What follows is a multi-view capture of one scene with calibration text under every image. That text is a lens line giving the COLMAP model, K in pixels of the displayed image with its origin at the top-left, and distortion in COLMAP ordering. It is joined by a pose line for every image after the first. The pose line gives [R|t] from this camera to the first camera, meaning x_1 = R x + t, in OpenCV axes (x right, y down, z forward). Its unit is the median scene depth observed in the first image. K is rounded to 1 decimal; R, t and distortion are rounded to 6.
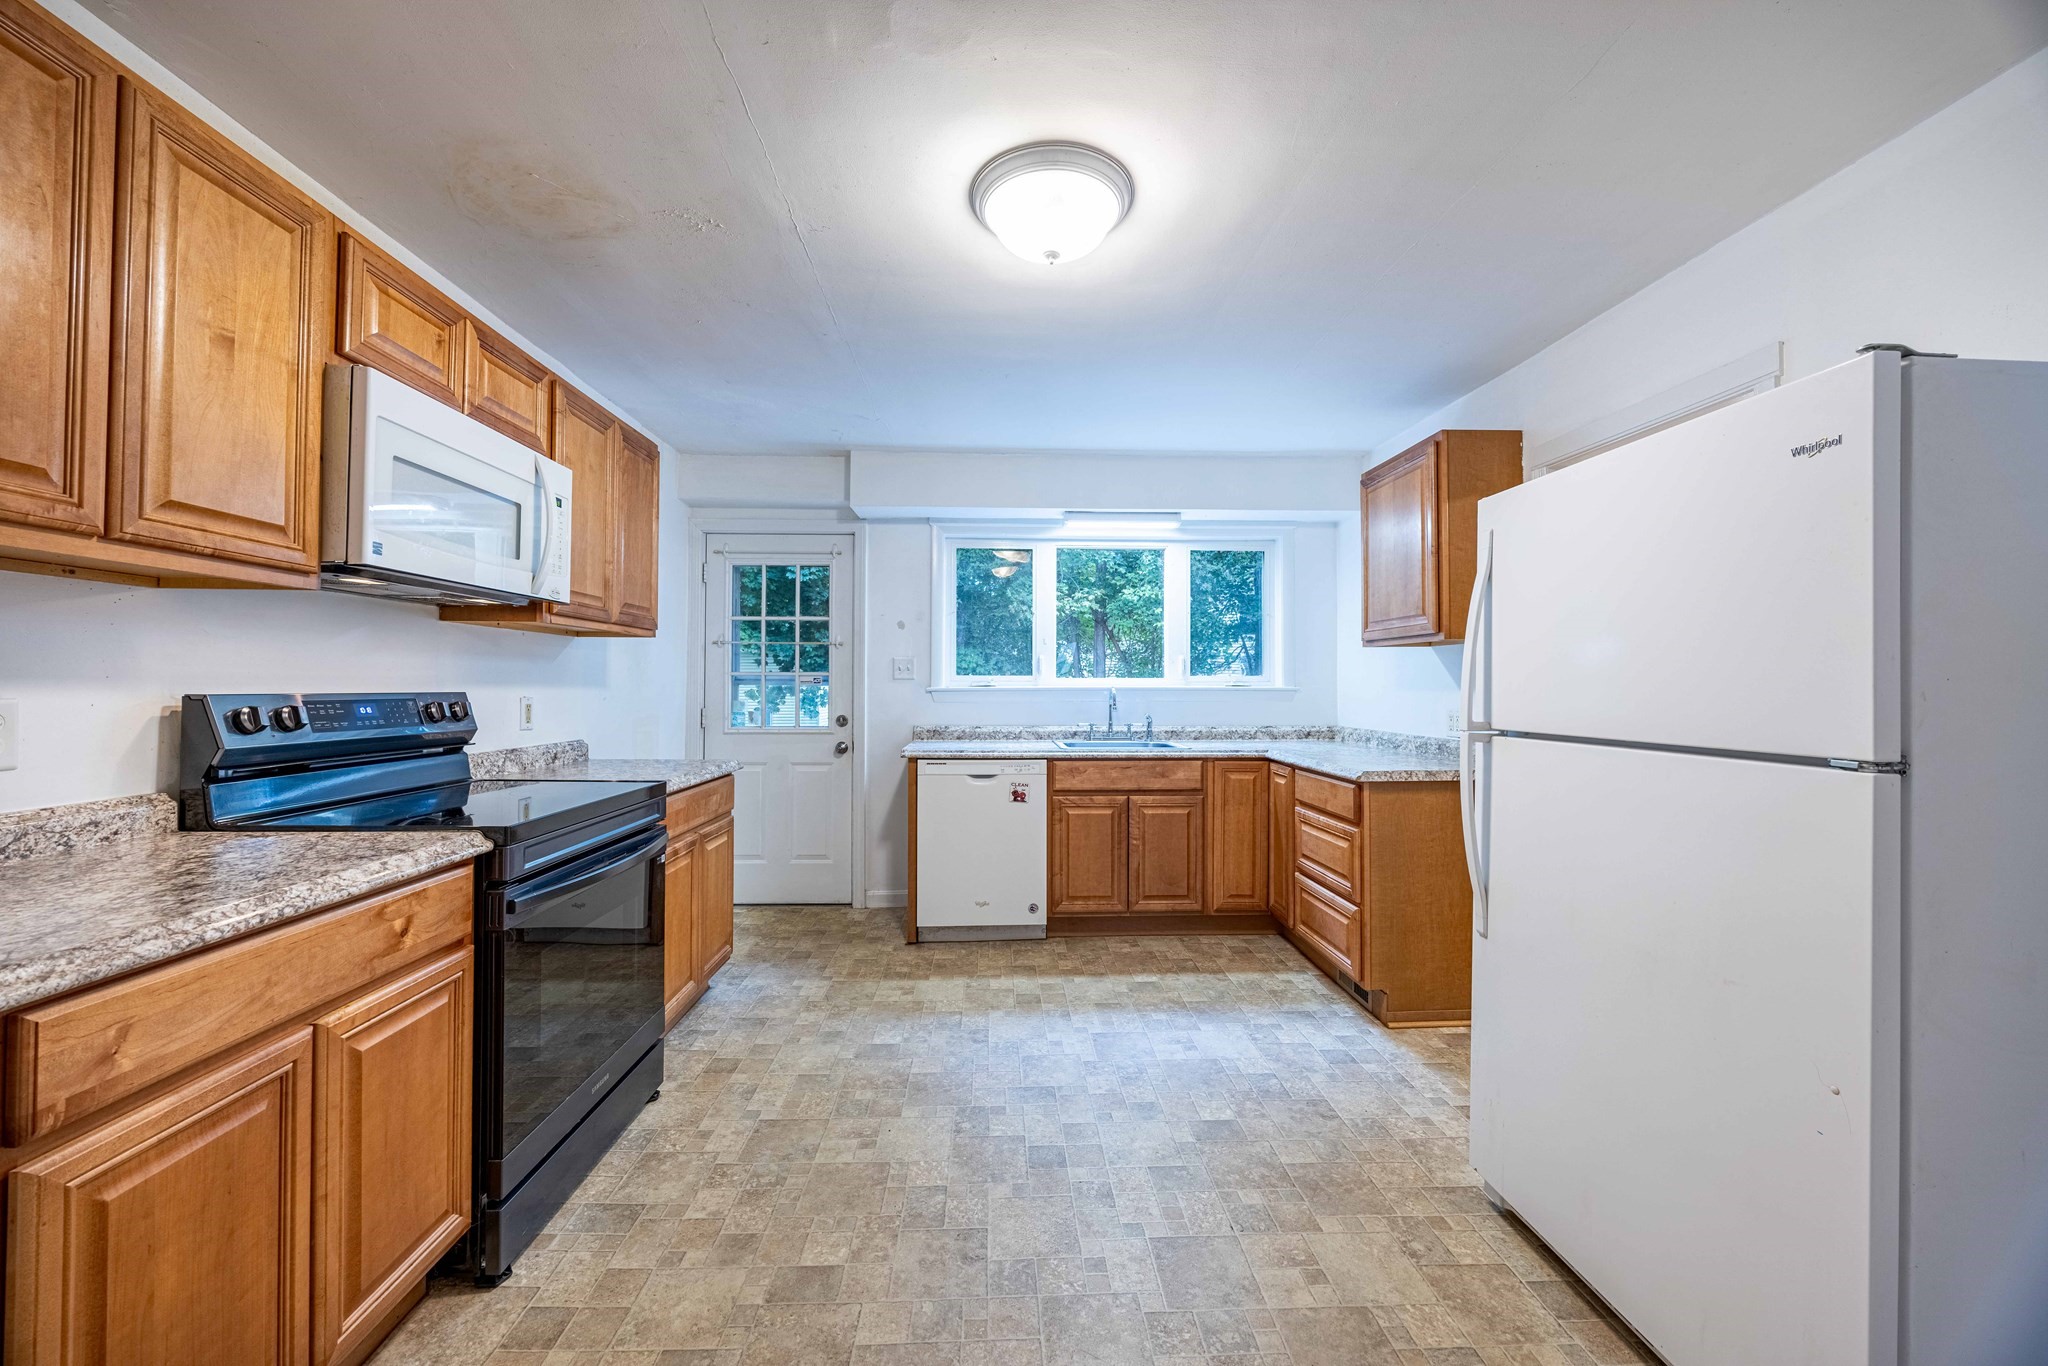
lens RADIAL K [[775.7, 0, 1025.0], [0, 775.7, 678.9], [0, 0, 1]] dist [-0.002462, 0.000108]
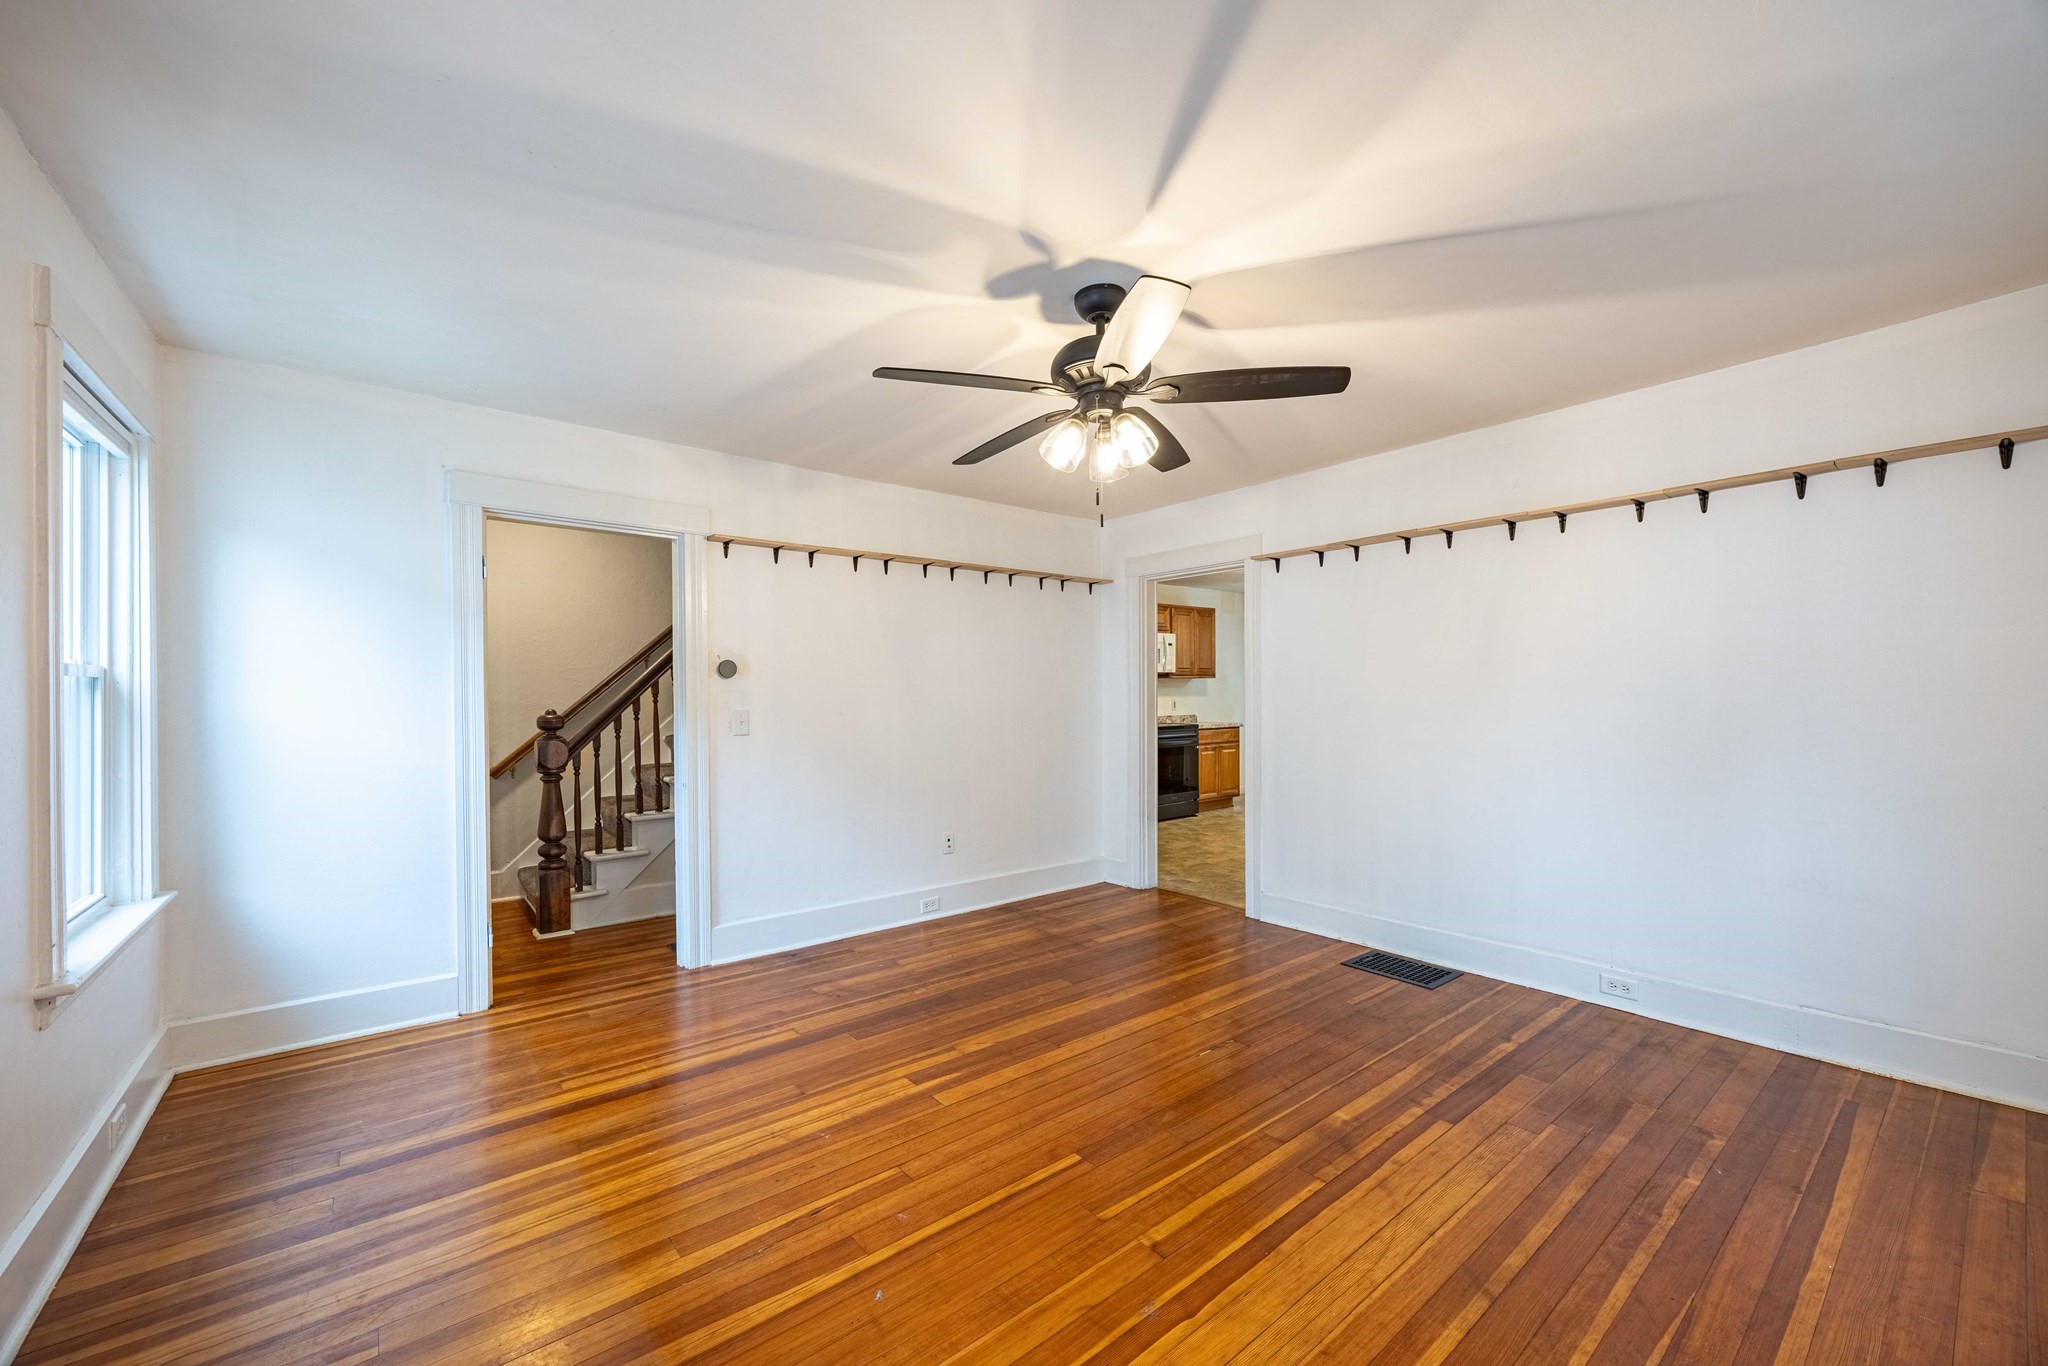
lens RADIAL K [[782.9, 0, 1013.6], [0, 782.9, 693.0], [0, 0, 1]] dist [-0.003647, -0.000096]
pose [[0.593446, -0.010085, -0.804811, 1.306555], [0.018422, 0.999830, 0.001054, -0.015465], [0.804663, -0.015452, 0.593531, -1.205262]]
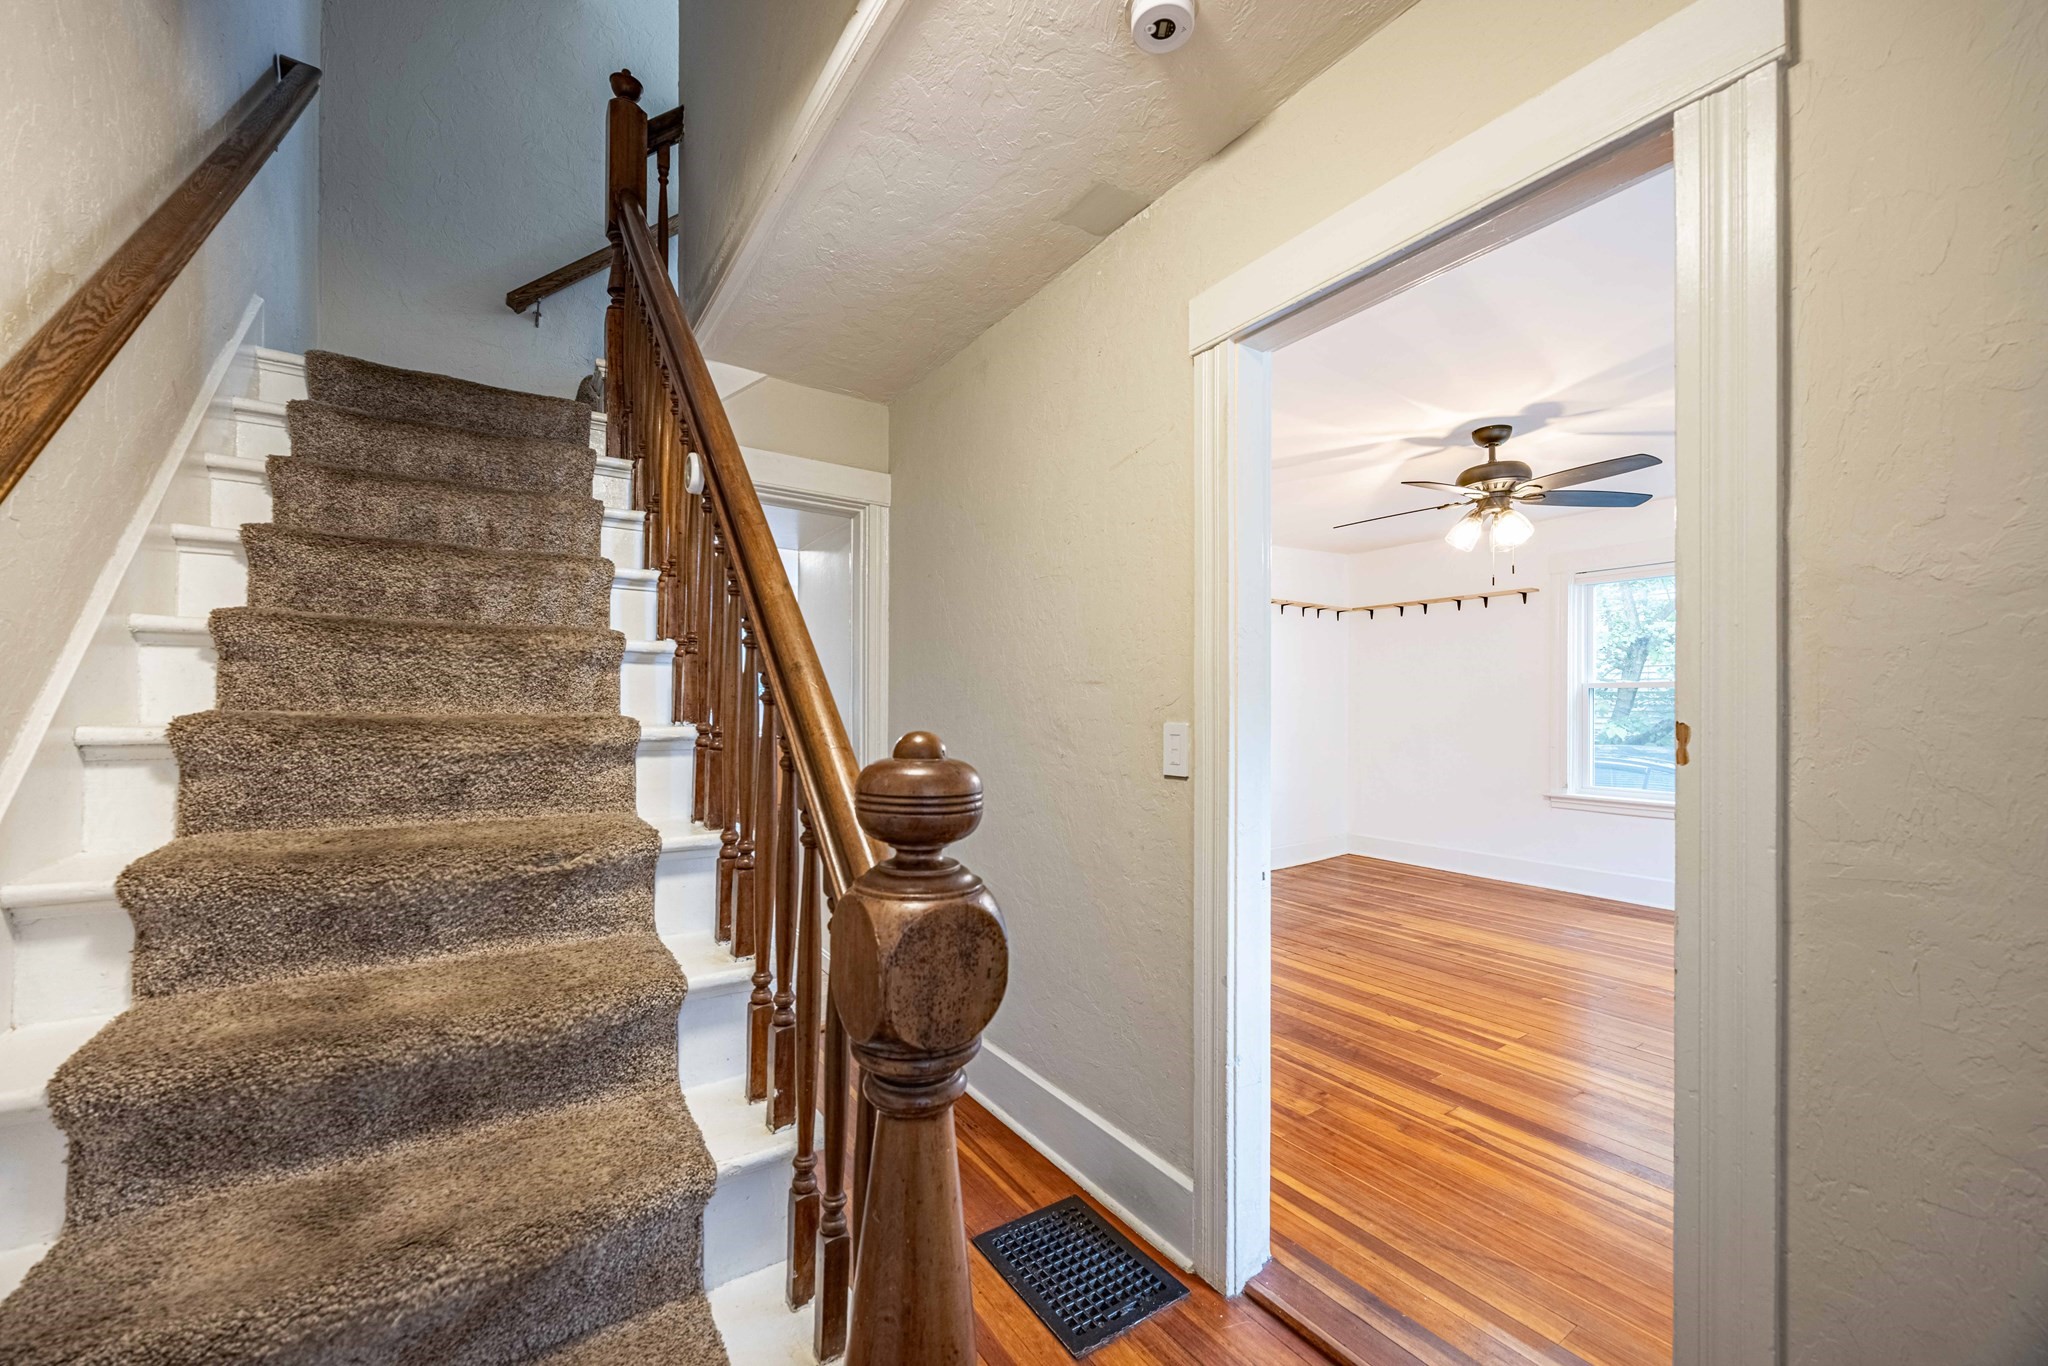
lens RADIAL K [[779.4, 0, 1029.8], [0, 779.4, 706.8], [0, 0, 1]] dist [-0.000431, 0.000000]
pose [[0.851785, -0.001817, 0.523888, -0.270681], [-0.006018, 0.999894, 0.013251, -0.012675], [-0.523856, -0.014440, 0.851684, -1.284412]]
